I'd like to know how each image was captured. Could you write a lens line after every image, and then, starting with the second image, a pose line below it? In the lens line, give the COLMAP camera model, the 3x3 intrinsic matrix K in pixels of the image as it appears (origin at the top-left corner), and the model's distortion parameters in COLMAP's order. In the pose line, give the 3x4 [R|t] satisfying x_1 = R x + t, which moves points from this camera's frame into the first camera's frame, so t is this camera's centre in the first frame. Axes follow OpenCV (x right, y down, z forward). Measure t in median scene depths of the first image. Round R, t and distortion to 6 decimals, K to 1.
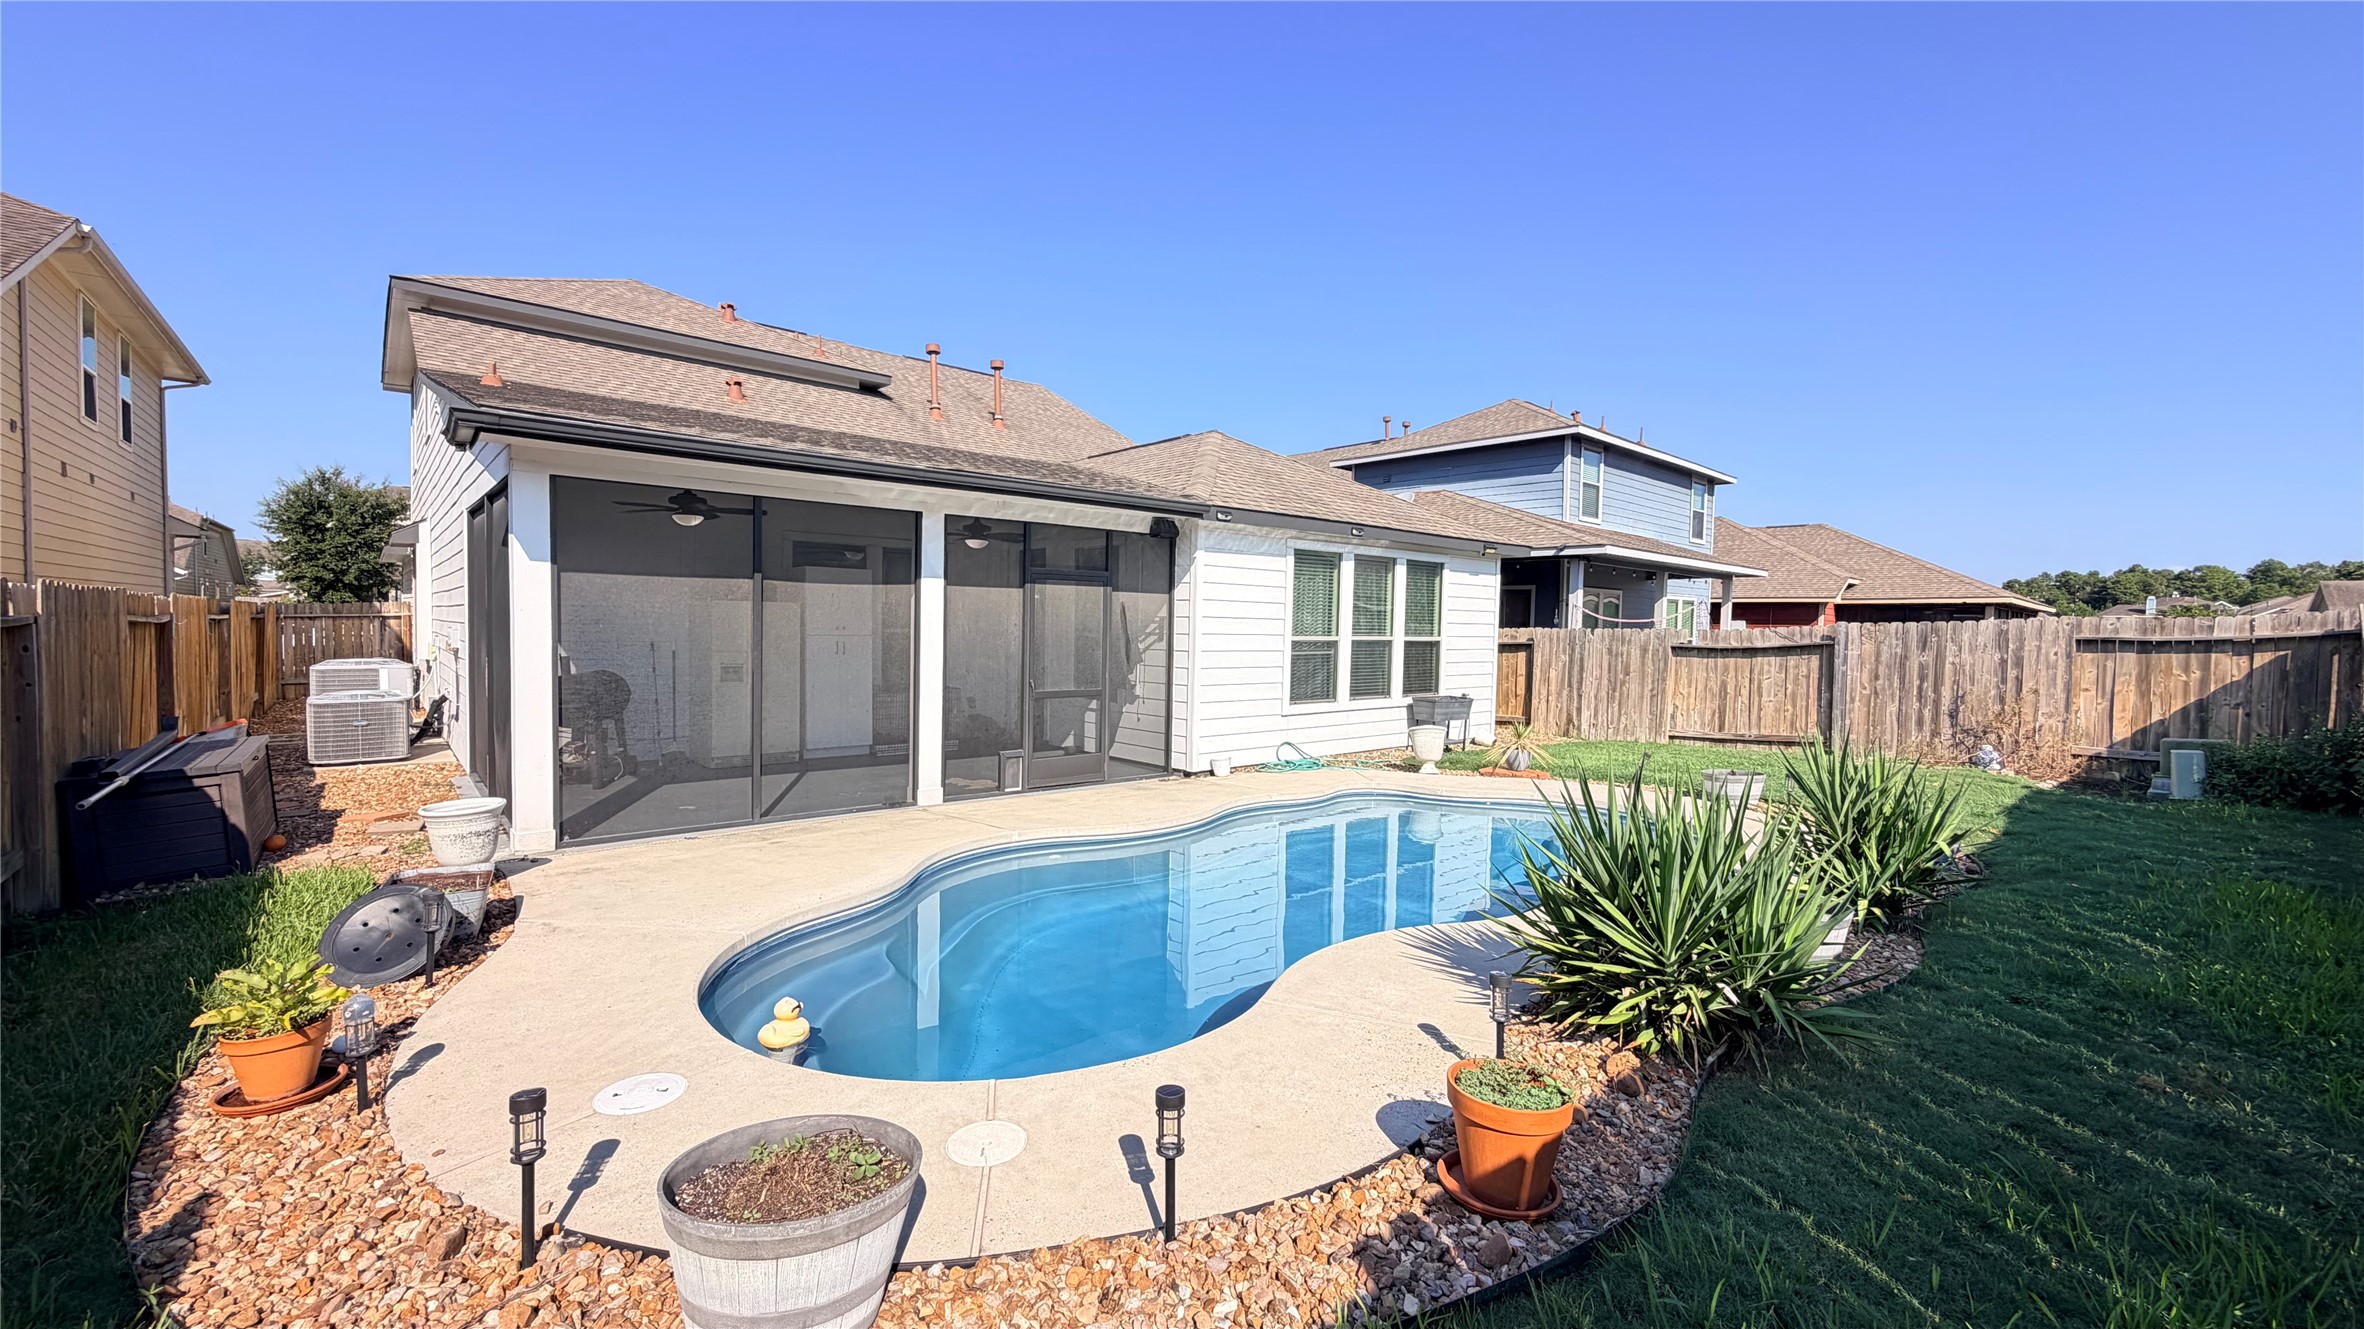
lens RADIAL K [[941.2, 0, 1182.0], [0, 941.2, 664.5], [0, 0, 1]] dist [-0.000193, -0.000021]
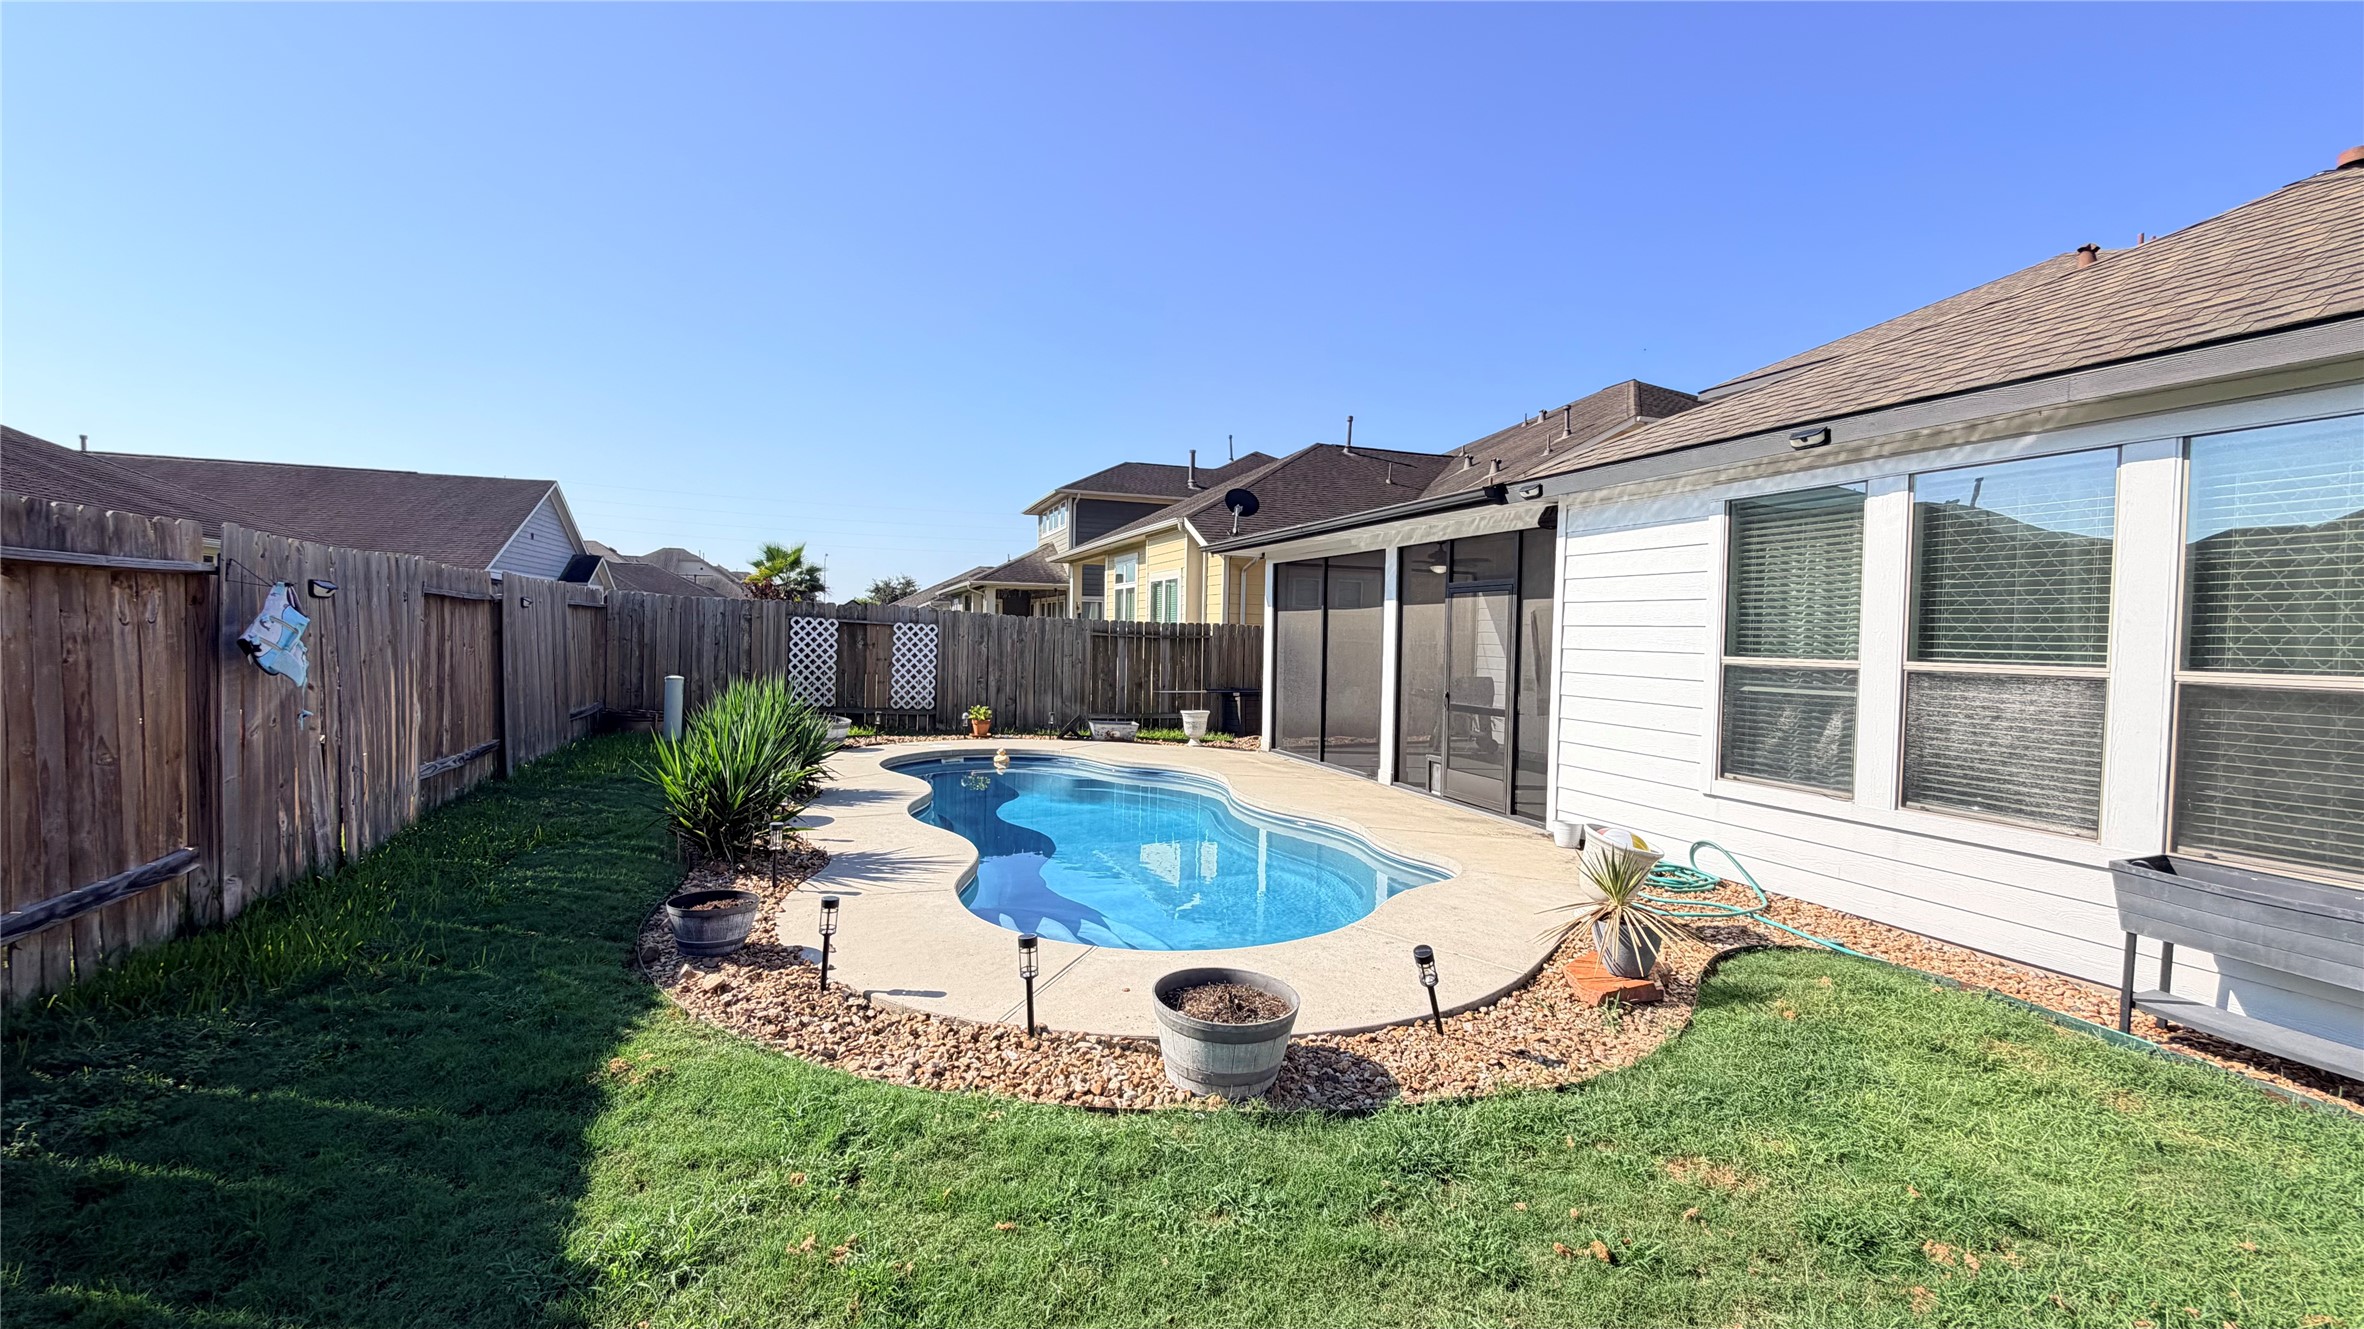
lens RADIAL K [[941.2, 0, 1182.0], [0, 941.2, 664.5], [0, 0, 1]] dist [-0.000193, -0.000021]
pose [[-0.303719, 0.021787, -0.952512, 0.786089], [-0.052636, 0.997828, 0.039607, -0.030901], [0.951306, 0.062166, -0.301913, 0.864170]]
